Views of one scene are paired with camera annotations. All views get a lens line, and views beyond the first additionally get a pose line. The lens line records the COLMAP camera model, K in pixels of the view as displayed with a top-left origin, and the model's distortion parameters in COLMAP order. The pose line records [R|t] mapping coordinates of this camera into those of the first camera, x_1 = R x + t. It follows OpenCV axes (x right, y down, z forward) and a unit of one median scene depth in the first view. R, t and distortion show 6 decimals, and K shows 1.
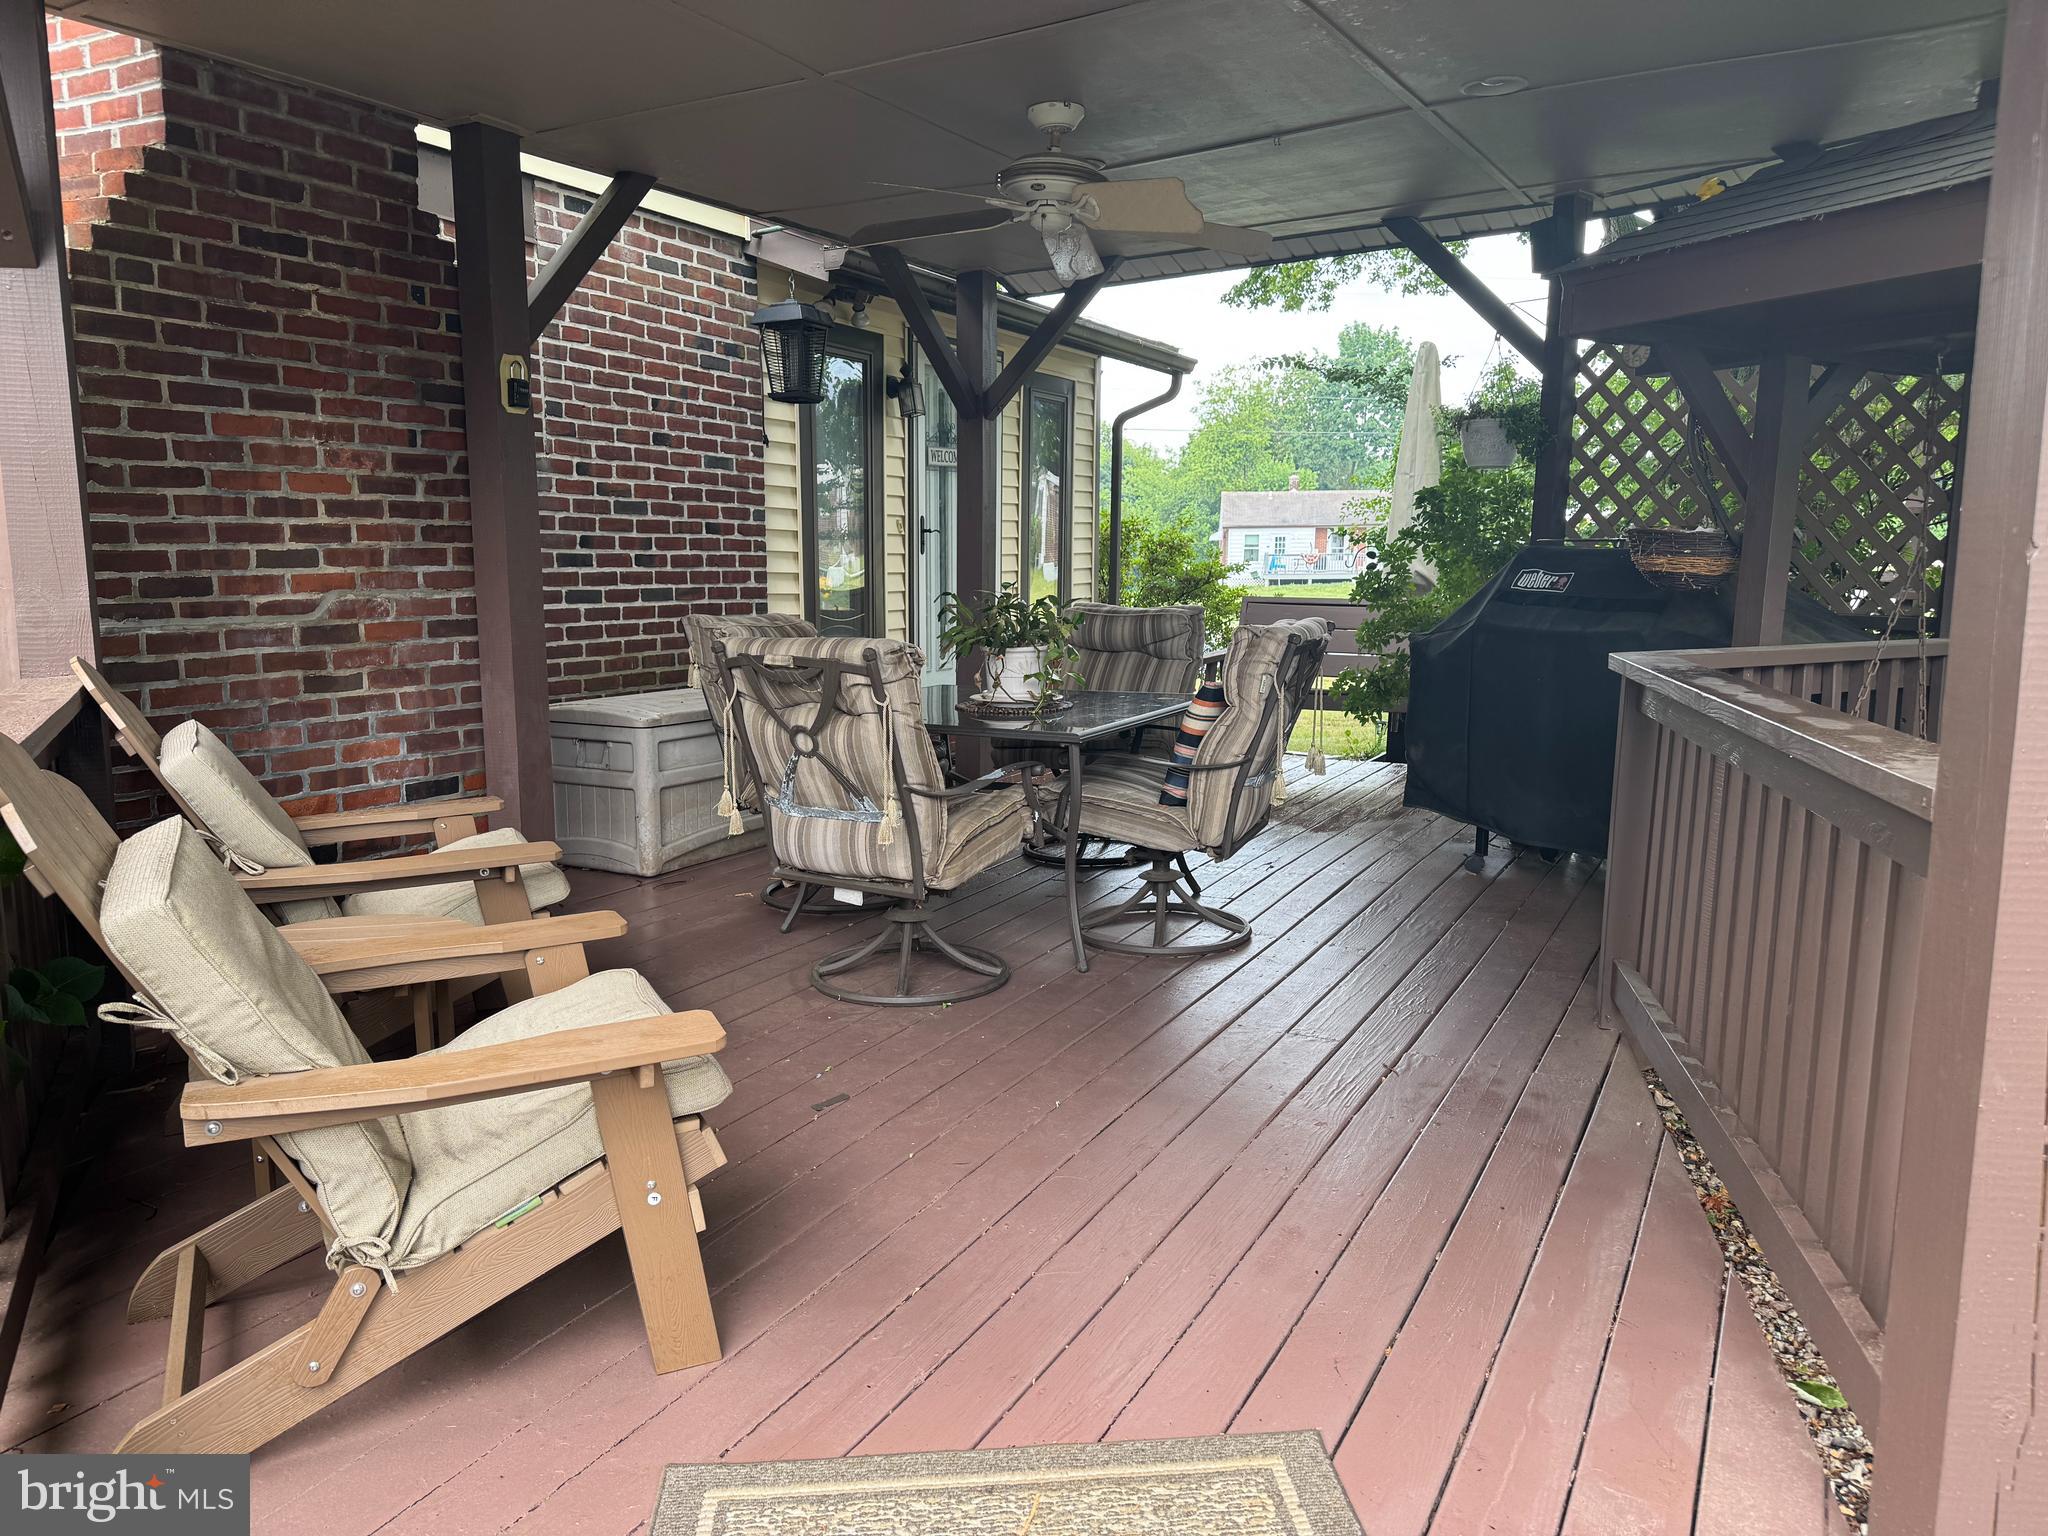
lens RADIAL K [[1445.4, 0, 1019.4], [0, 1445.4, 771.3], [0, 0, 1]] dist [0.062482, -0.065648]
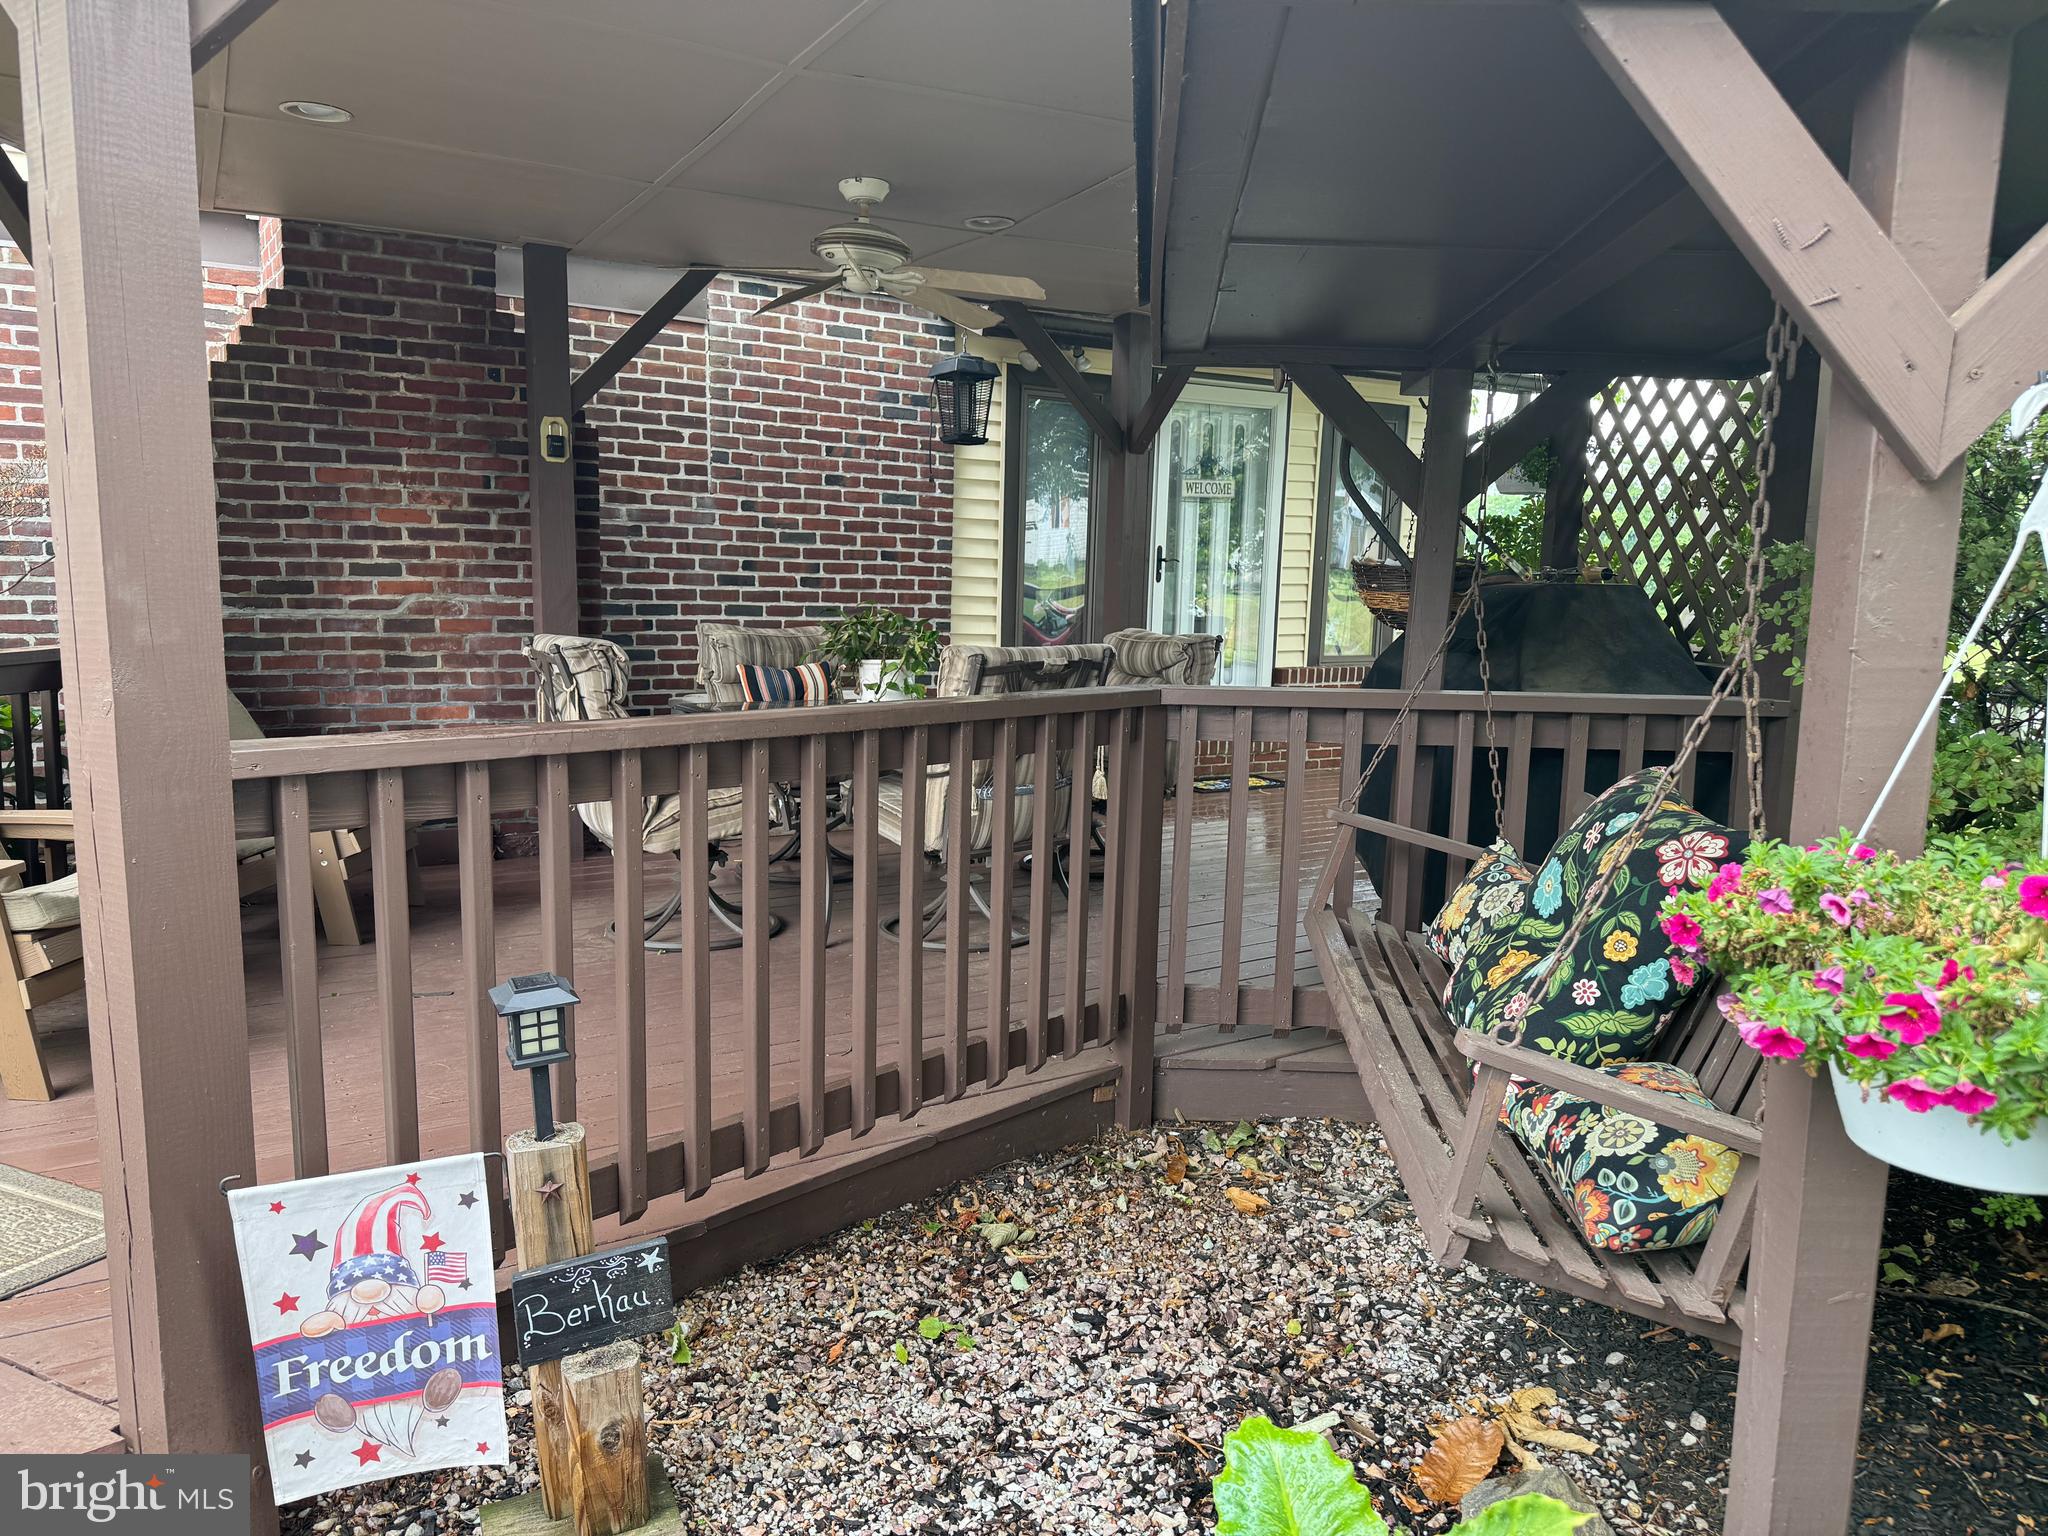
lens RADIAL K [[1445.4, 0, 1040.5], [0, 1445.4, 778.3], [0, 0, 1]] dist [0.062482, -0.065648]
pose [[0.860464, 0.080660, -0.503087, 0.718968], [-0.092463, 0.995715, 0.001496, -0.007366], [0.501052, 0.045229, 0.864235, 0.114835]]
